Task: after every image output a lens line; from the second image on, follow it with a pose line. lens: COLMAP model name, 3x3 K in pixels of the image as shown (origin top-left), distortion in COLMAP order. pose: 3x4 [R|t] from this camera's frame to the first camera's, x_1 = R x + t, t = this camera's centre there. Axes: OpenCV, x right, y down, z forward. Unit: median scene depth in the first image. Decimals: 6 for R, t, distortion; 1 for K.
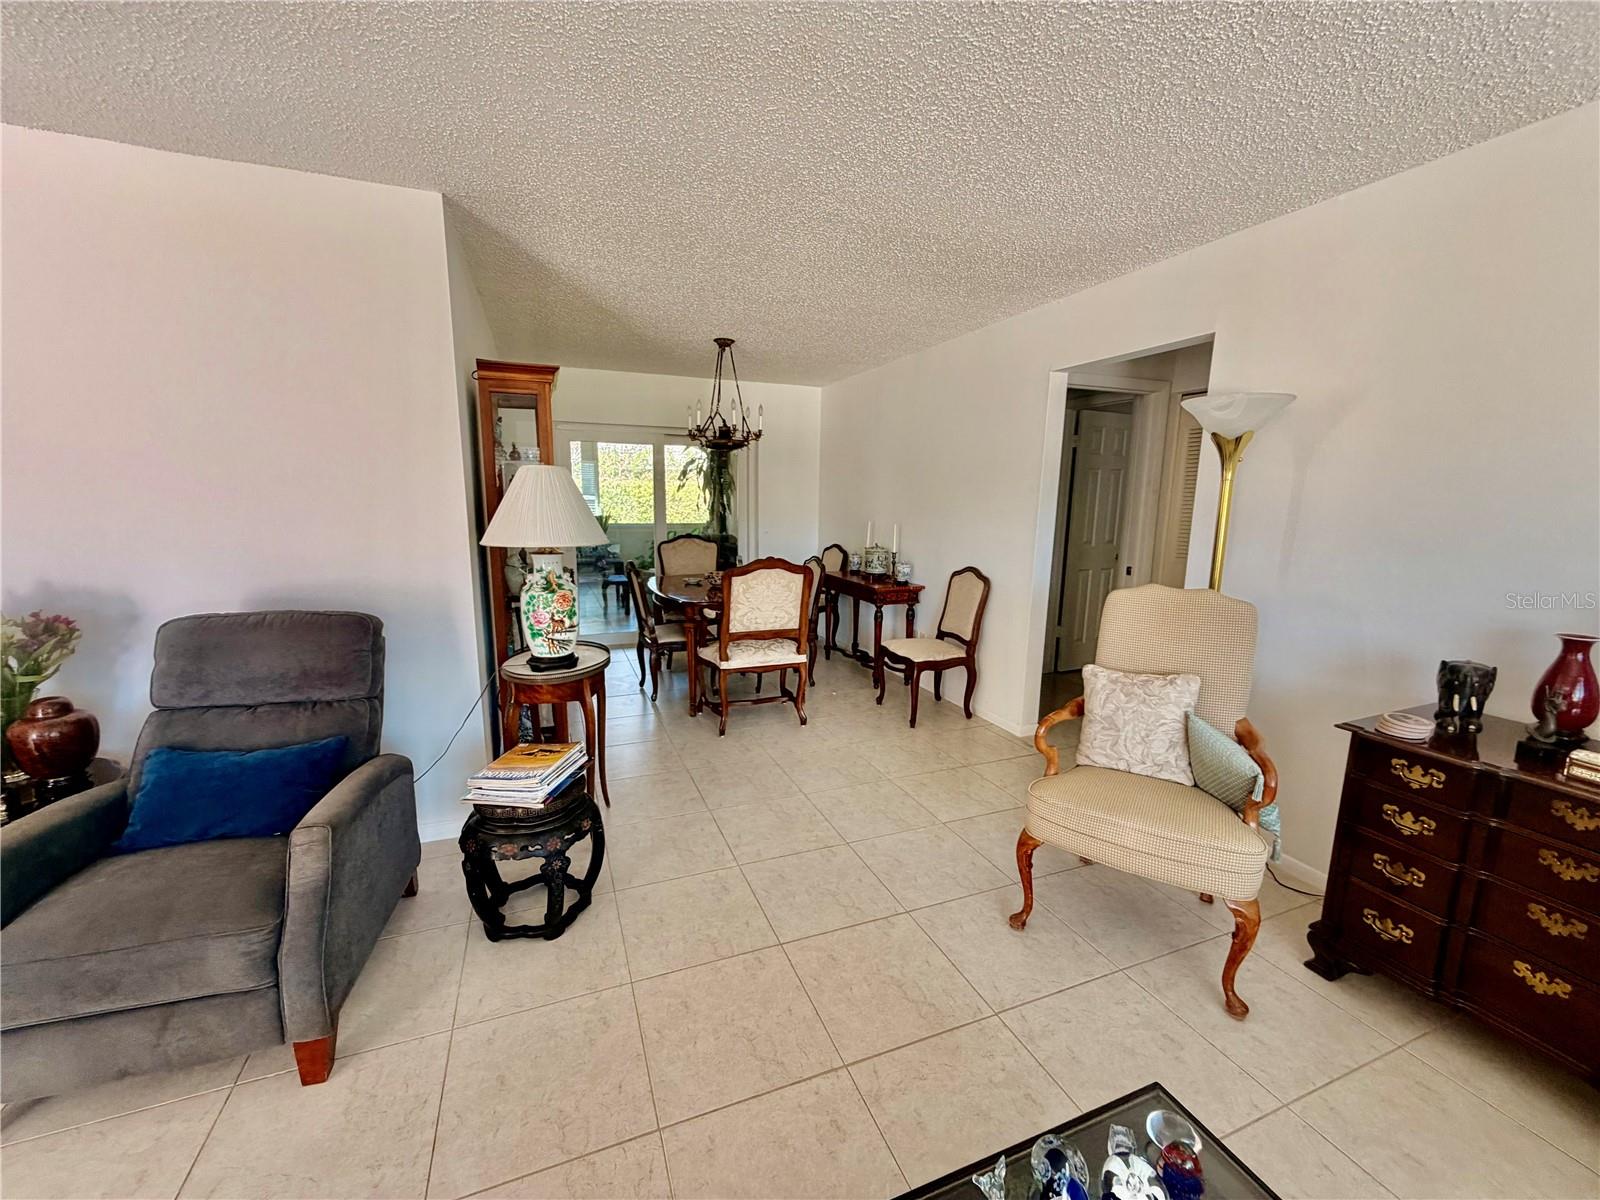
lens RADIAL K [[636.8, 0, 794.4], [0, 636.8, 602.2], [0, 0, 1]] dist [0.001335, 0.000254]
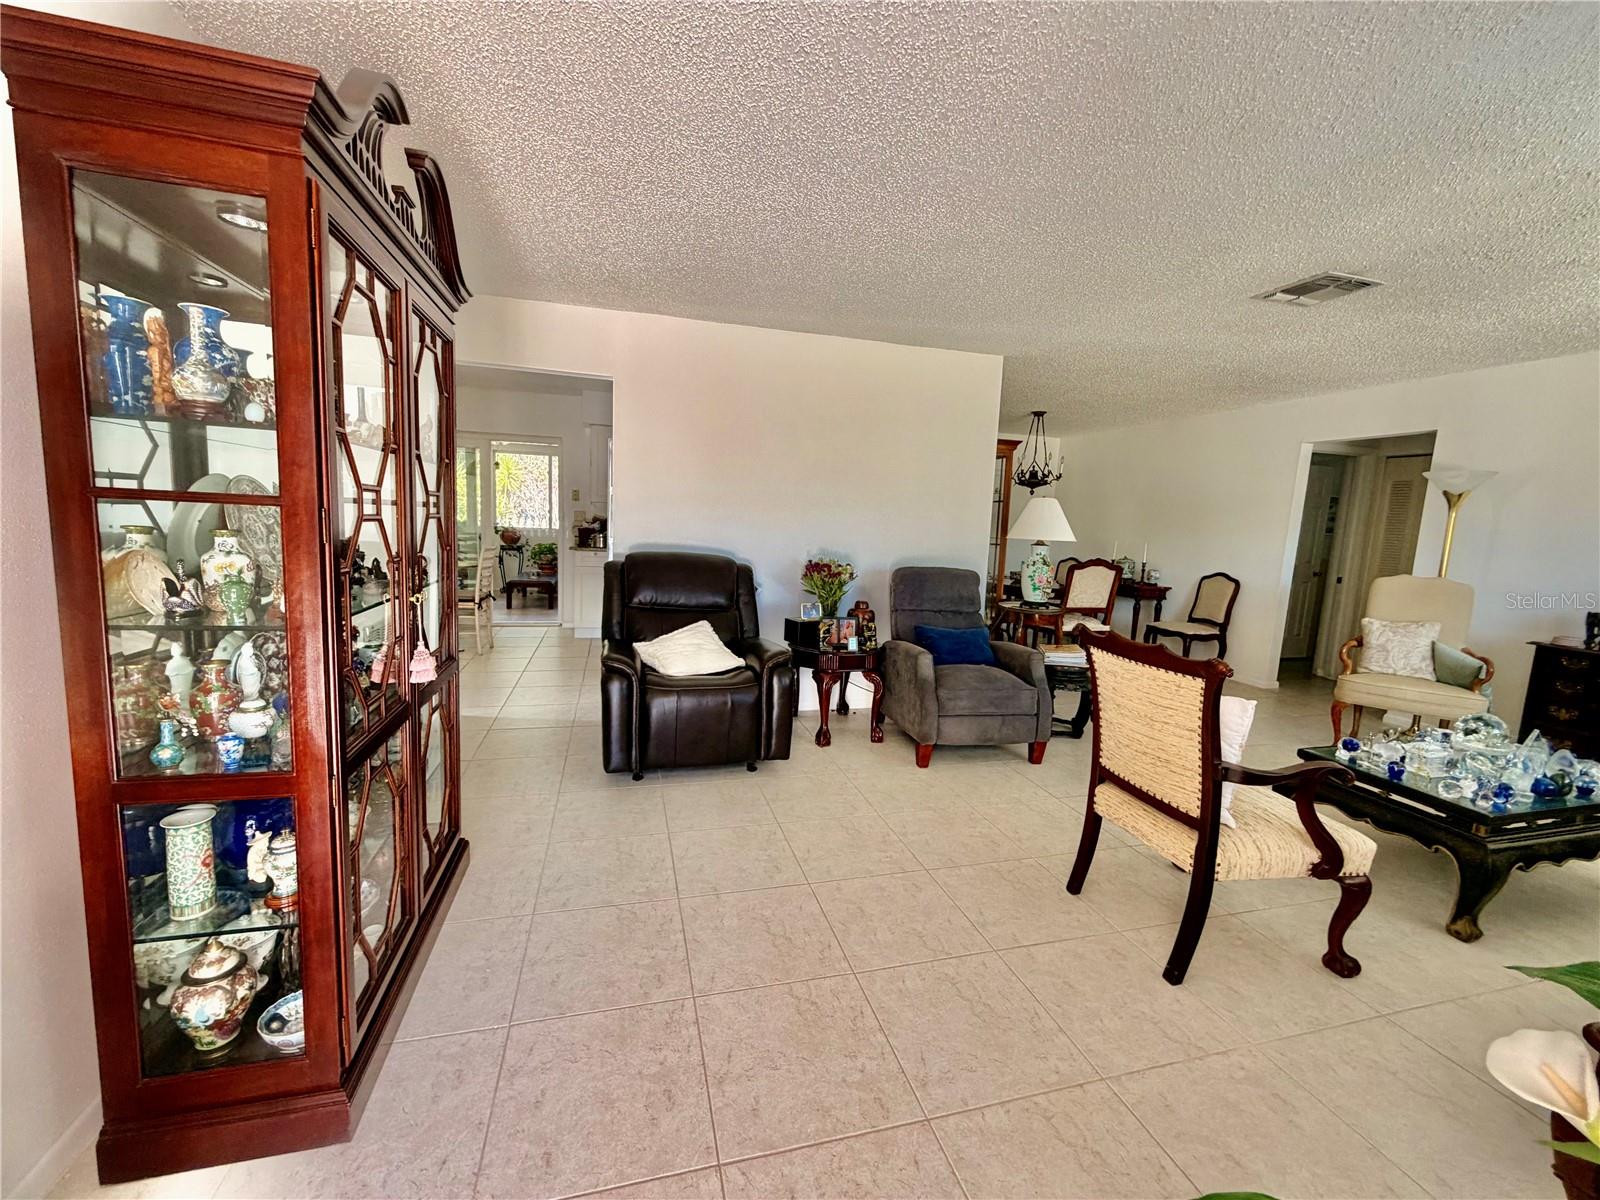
lens RADIAL K [[638.6, 0, 793.1], [0, 638.6, 601.0], [0, 0, 1]] dist [0.001399, 0.000085]
pose [[0.992894, 0.045811, -0.109833, -0.642246], [-0.050153, 0.998052, -0.037097, 0.136050], [0.107919, 0.042342, 0.993258, -0.654765]]
